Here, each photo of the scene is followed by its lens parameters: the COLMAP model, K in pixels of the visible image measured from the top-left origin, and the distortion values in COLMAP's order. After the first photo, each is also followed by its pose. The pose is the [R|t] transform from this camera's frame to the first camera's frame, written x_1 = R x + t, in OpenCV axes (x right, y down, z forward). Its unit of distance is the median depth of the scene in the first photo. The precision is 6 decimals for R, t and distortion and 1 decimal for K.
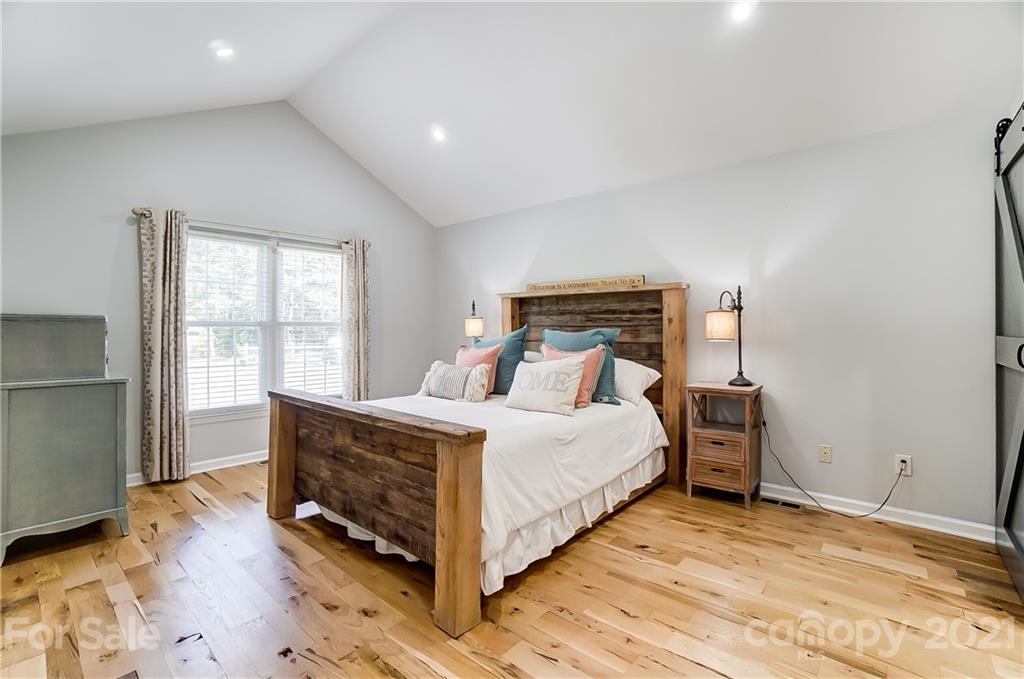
lens RADIAL K [[452.0, 0, 508.1], [0, 452.0, 336.2], [0, 0, 1]] dist [-0.065817, 0.021433]
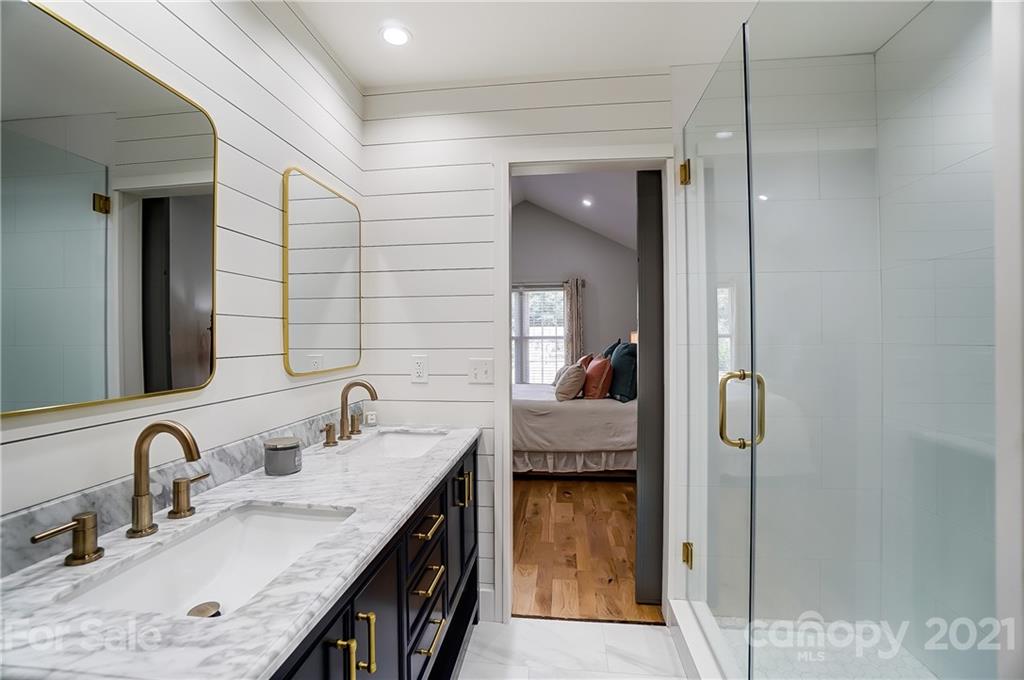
lens RADIAL K [[452.0, 0, 508.1], [0, 452.0, 336.7], [0, 0, 1]] dist [-0.065817, 0.021433]
pose [[0.567823, -0.005501, -0.823132, 0.559998], [-0.003713, 0.999950, -0.009244, -0.011052], [0.823142, 0.008305, 0.567775, -0.002134]]
